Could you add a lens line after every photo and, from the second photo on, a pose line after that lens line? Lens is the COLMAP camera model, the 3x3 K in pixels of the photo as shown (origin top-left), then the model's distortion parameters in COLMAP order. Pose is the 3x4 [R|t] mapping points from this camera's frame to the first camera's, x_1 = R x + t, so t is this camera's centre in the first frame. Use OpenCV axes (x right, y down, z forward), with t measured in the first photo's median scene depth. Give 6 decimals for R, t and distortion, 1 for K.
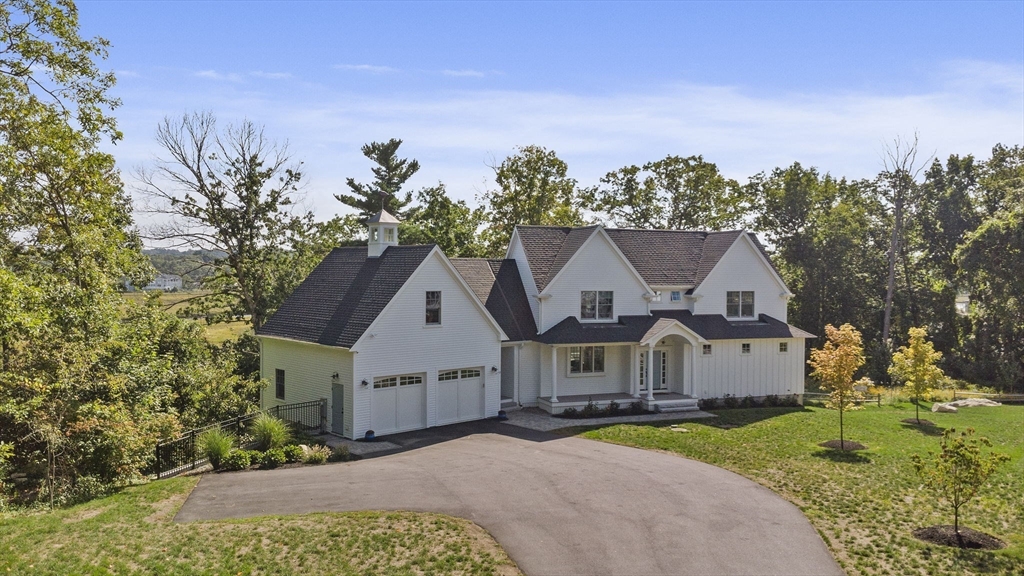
lens RADIAL K [[797.3, 0, 512.0], [0, 797.3, 288.0], [0, 0, 1]] dist [0.033748, 0.000011]
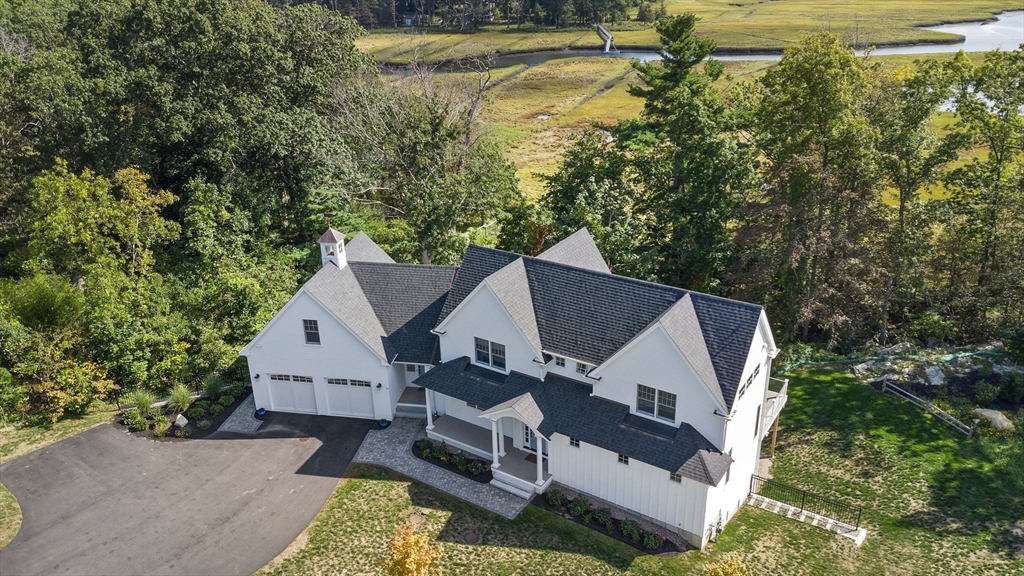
lens RADIAL K [[797.3, 0, 512.0], [0, 797.3, 288.0], [0, 0, 1]] dist [0.033748, 0.000011]
pose [[0.578159, 0.303322, -0.757448, 0.787545], [0.014406, 0.924392, 0.381172, -0.398526], [0.815797, -0.231290, 0.530075, 0.503694]]
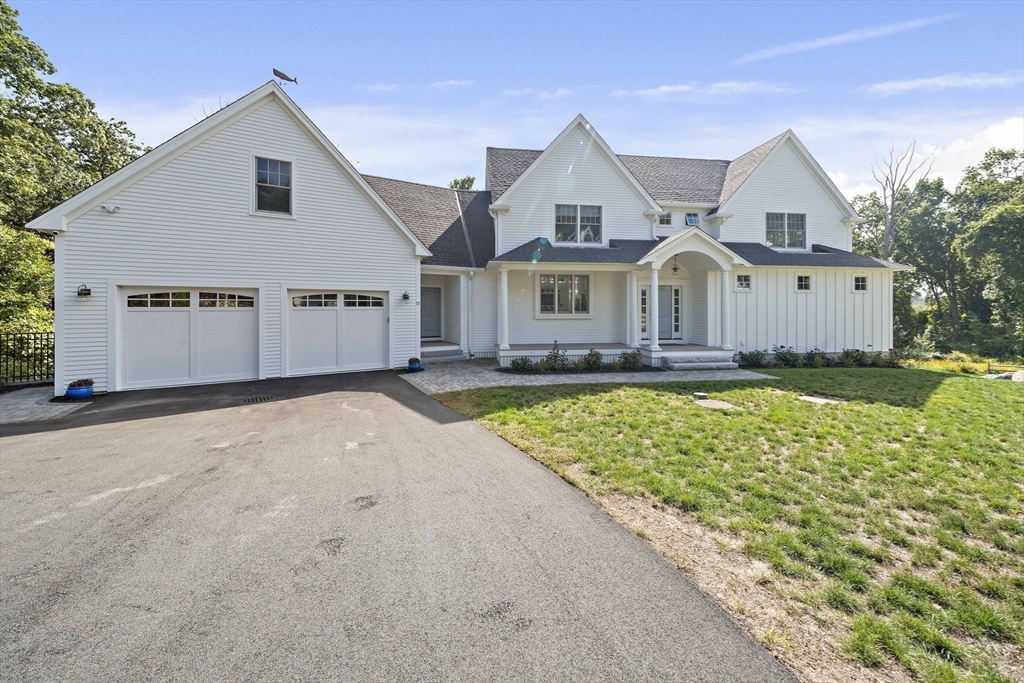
lens RADIAL K [[365.1, 0, 509.9], [0, 365.1, 311.8], [0, 0, 1]] dist [-0.000801, -0.000085]
pose [[0.971246, -0.006383, -0.237994, 0.118585], [0.002416, 0.999853, -0.016958, 0.103753], [0.238067, 0.015895, 0.971119, 0.623966]]
